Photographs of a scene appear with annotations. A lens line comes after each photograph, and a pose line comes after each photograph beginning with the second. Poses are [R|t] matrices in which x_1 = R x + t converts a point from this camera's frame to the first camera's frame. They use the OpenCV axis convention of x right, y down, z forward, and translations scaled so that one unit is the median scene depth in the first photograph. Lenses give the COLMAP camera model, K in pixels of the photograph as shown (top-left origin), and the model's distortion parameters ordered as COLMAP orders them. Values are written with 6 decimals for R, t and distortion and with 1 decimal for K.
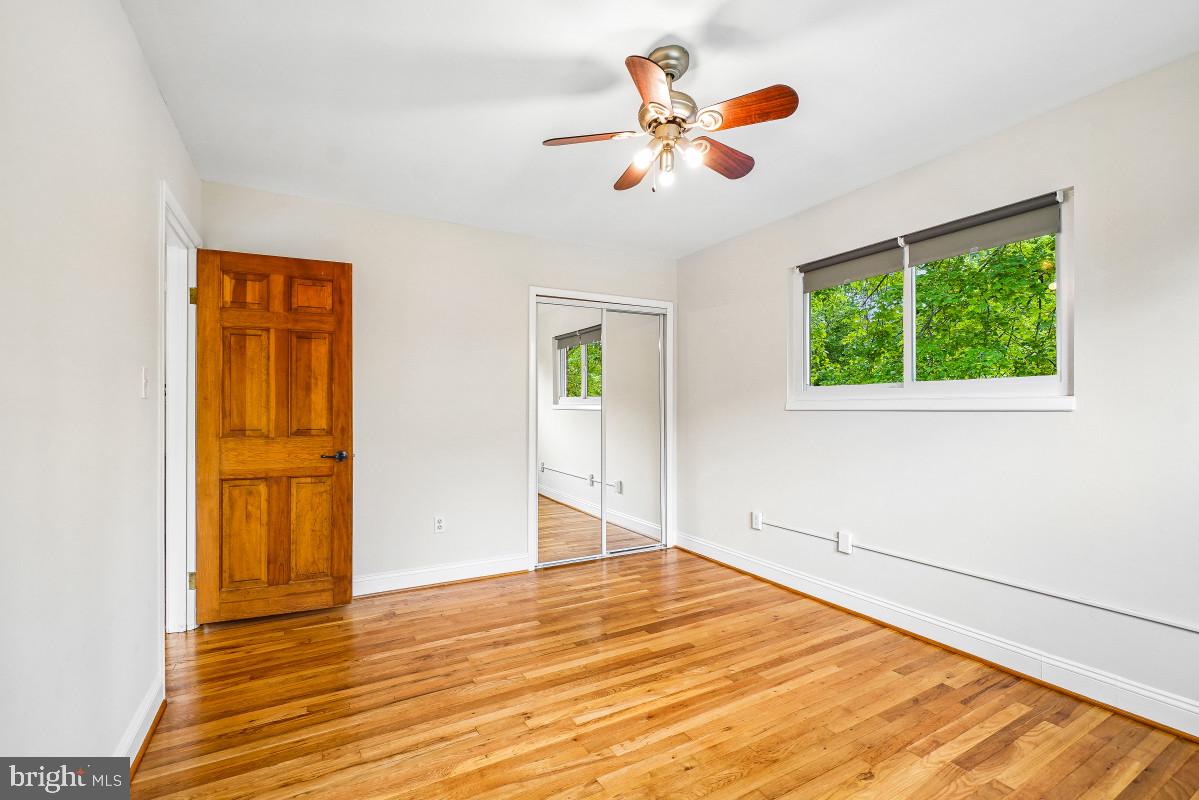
lens RADIAL K [[528.4, 0, 599.5], [0, 528.4, 404.0], [0, 0, 1]] dist [-0.002677, -0.000336]
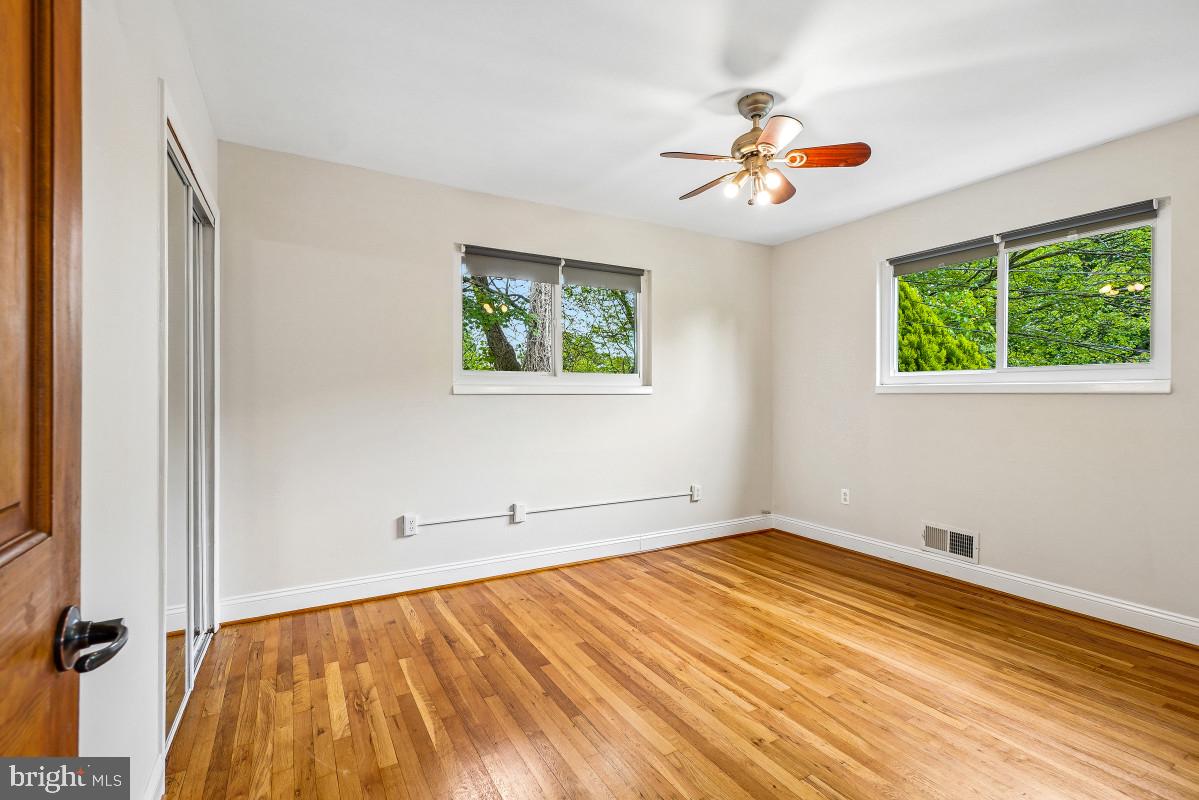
lens RADIAL K [[543.0, 0, 598.7], [0, 543.0, 392.2], [0, 0, 1]] dist [0.001158, 0.000068]
pose [[0.002134, 0.004757, 0.999986, -0.893850], [-0.001440, 0.999988, -0.004754, 0.014980], [-0.999997, -0.001430, 0.002141, 1.085520]]
